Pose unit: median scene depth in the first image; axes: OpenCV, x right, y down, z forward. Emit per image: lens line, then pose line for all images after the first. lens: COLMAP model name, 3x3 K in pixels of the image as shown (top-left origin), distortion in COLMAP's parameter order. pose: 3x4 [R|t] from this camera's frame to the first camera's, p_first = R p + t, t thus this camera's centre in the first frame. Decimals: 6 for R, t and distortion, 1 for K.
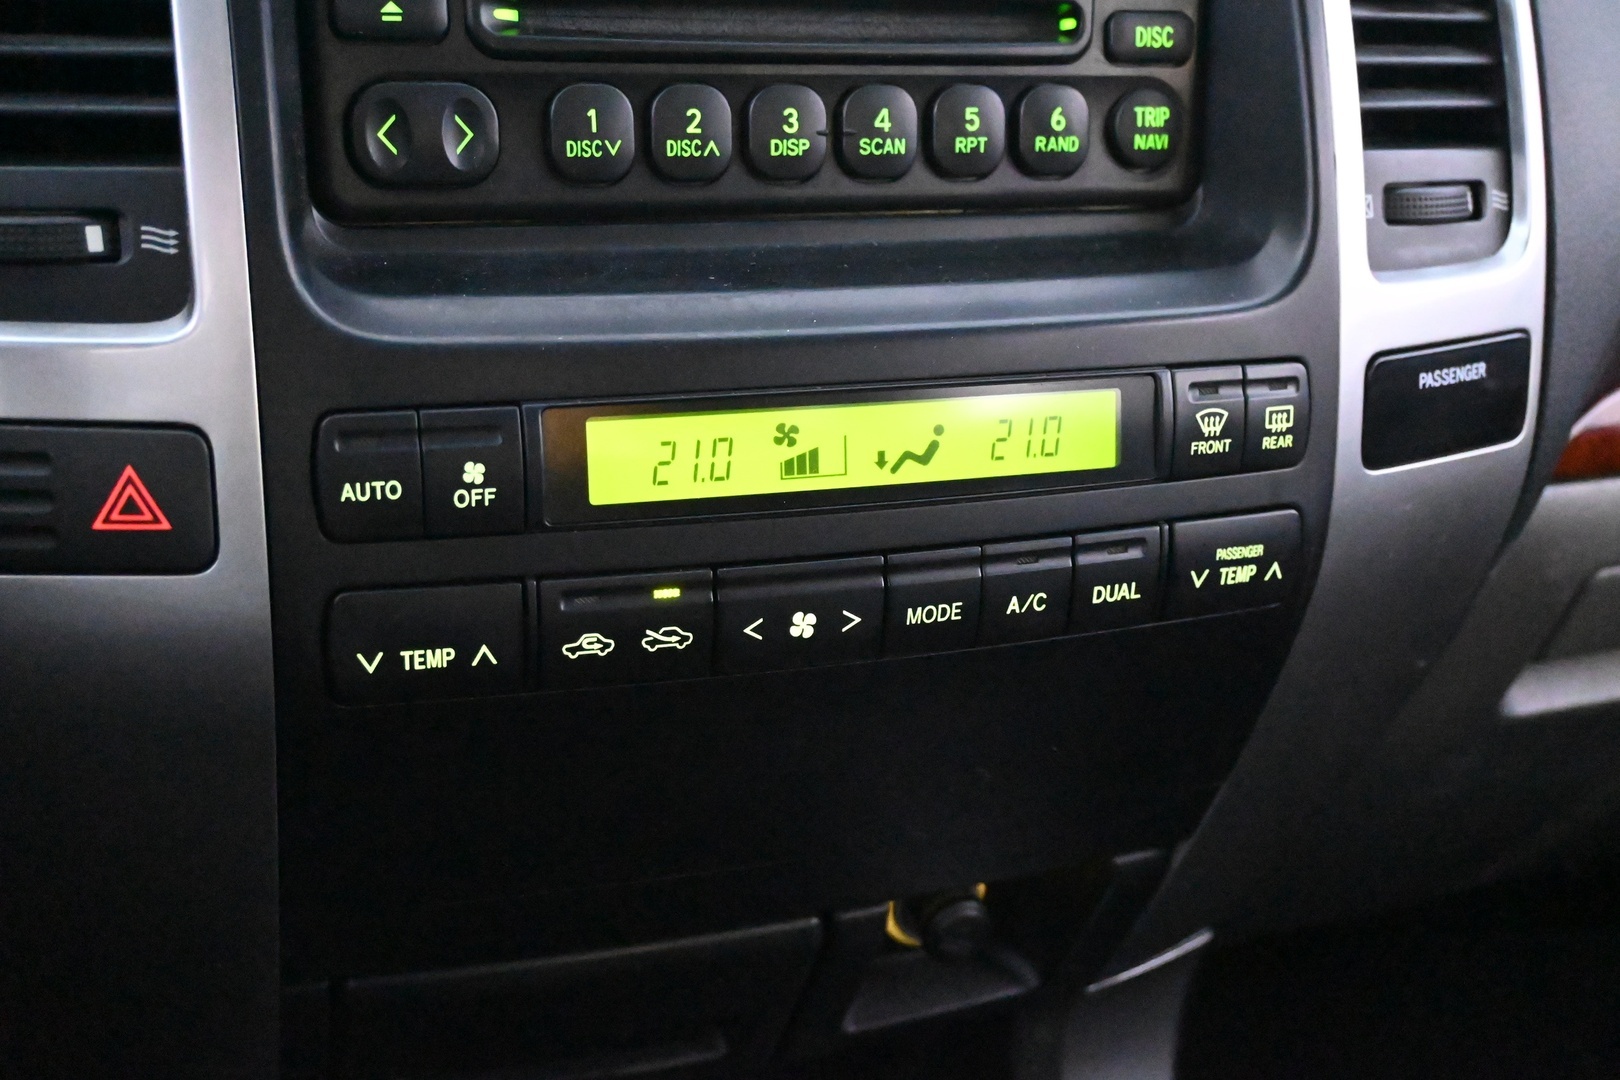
lens RADIAL K [[1798.9, 0, 800.4], [0, 1798.9, 534.4], [0, 0, 1]] dist [0.004846, 0.000000]
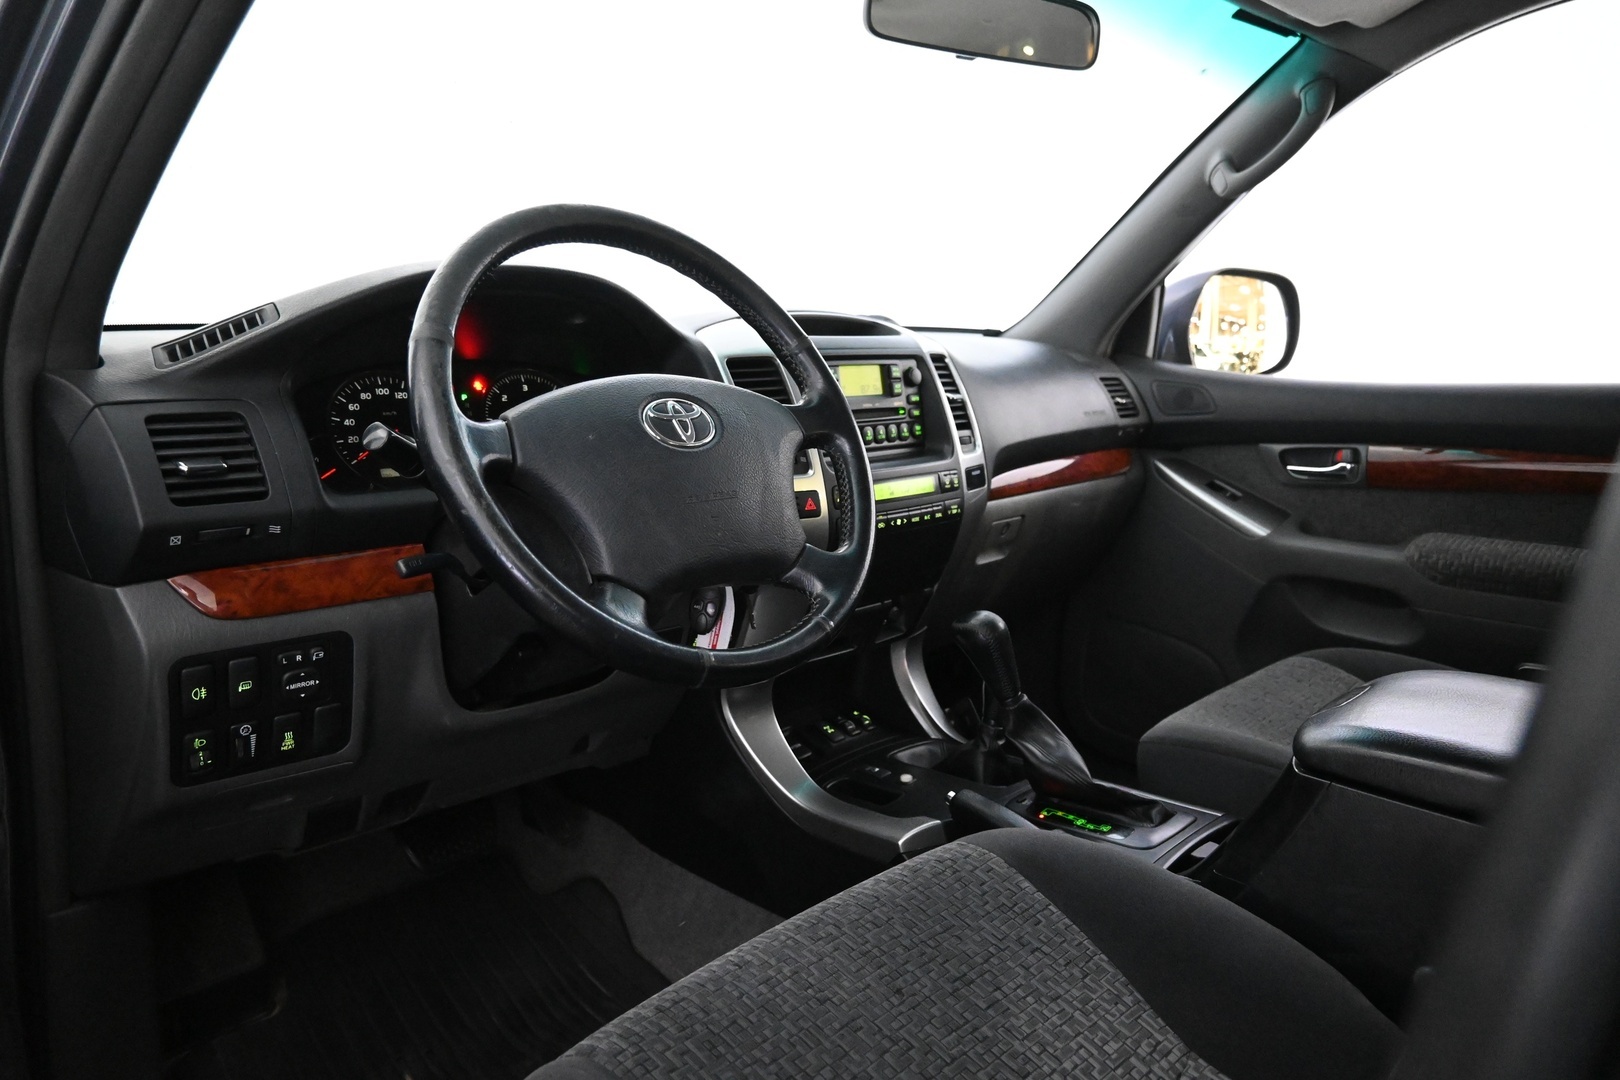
lens RADIAL K [[1092.4, 0, 810.7], [0, 1092.4, 537.8], [0, 0, 1]] dist [-0.007647, 0.002705]
pose [[0.900129, -0.126003, 0.417003, -1.498531], [0.194617, 0.972731, -0.126171, 0.427264], [-0.389733, 0.194726, 0.900105, -1.707451]]
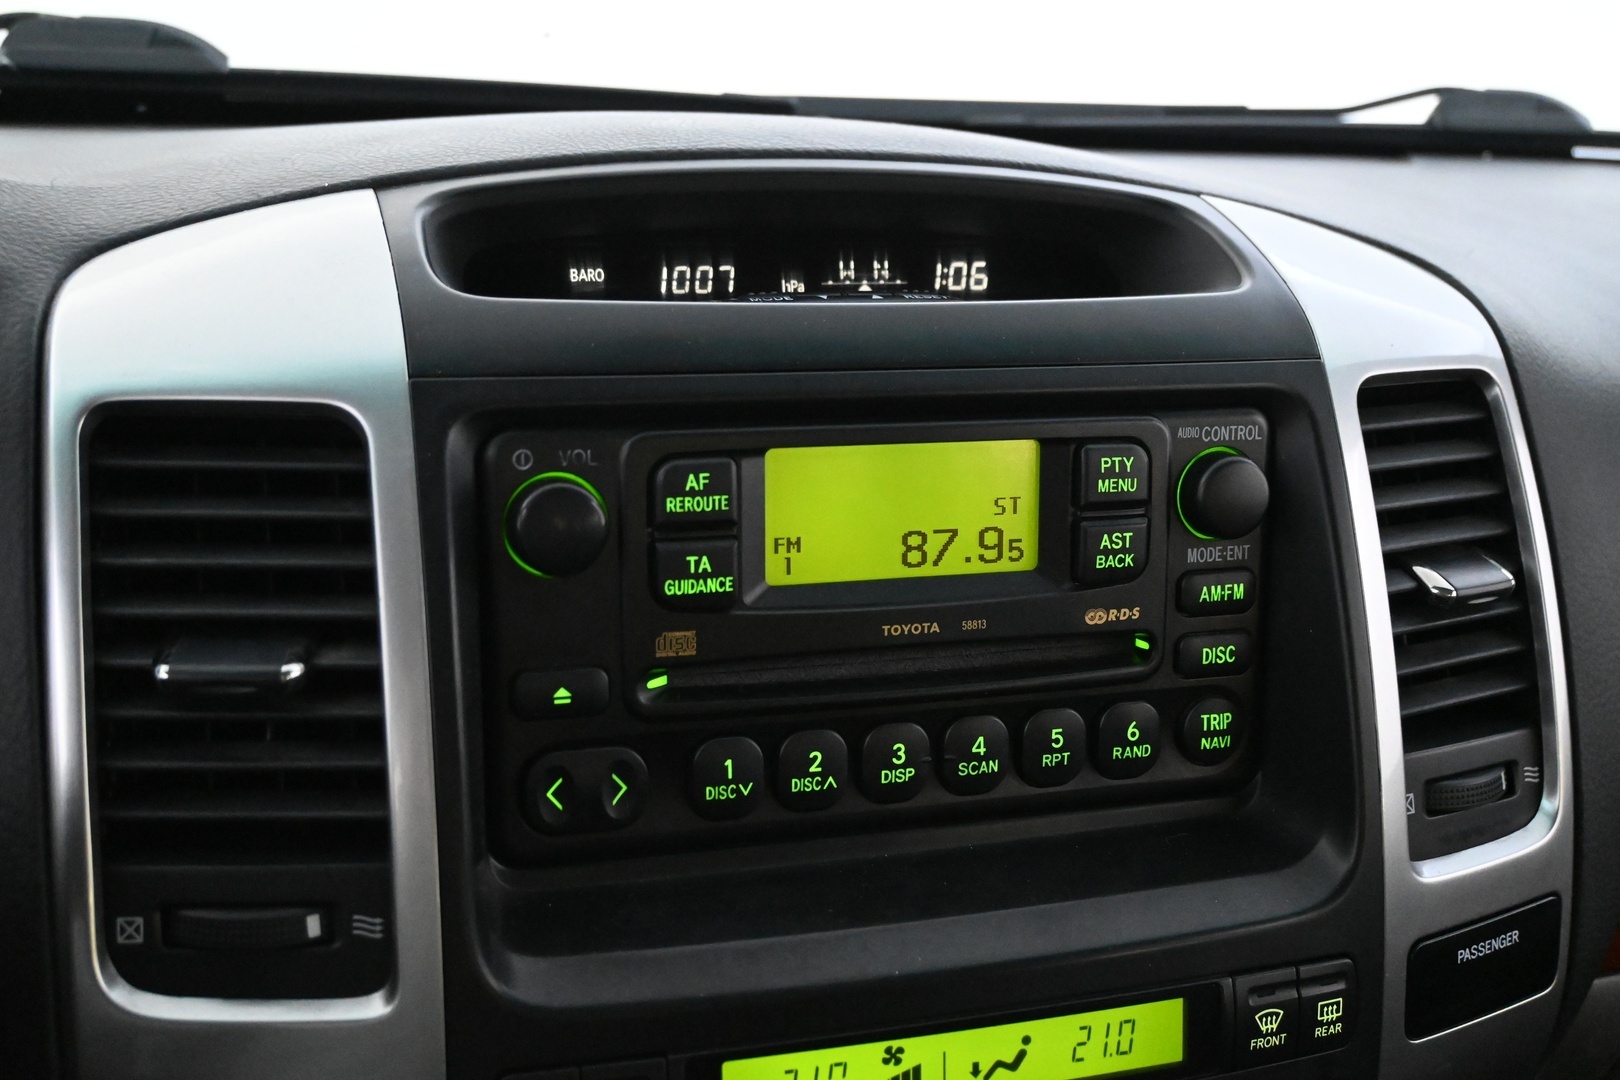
lens RADIAL K [[1798.9, 0, 809.6], [0, 1798.9, 533.6], [0, 0, 1]] dist [0.004846, 0.000000]
pose [[0.999310, 0.014200, -0.034317, -0.024679], [-0.016317, 0.997929, -0.062218, -0.294076], [0.033362, 0.062735, 0.997472, -0.154236]]
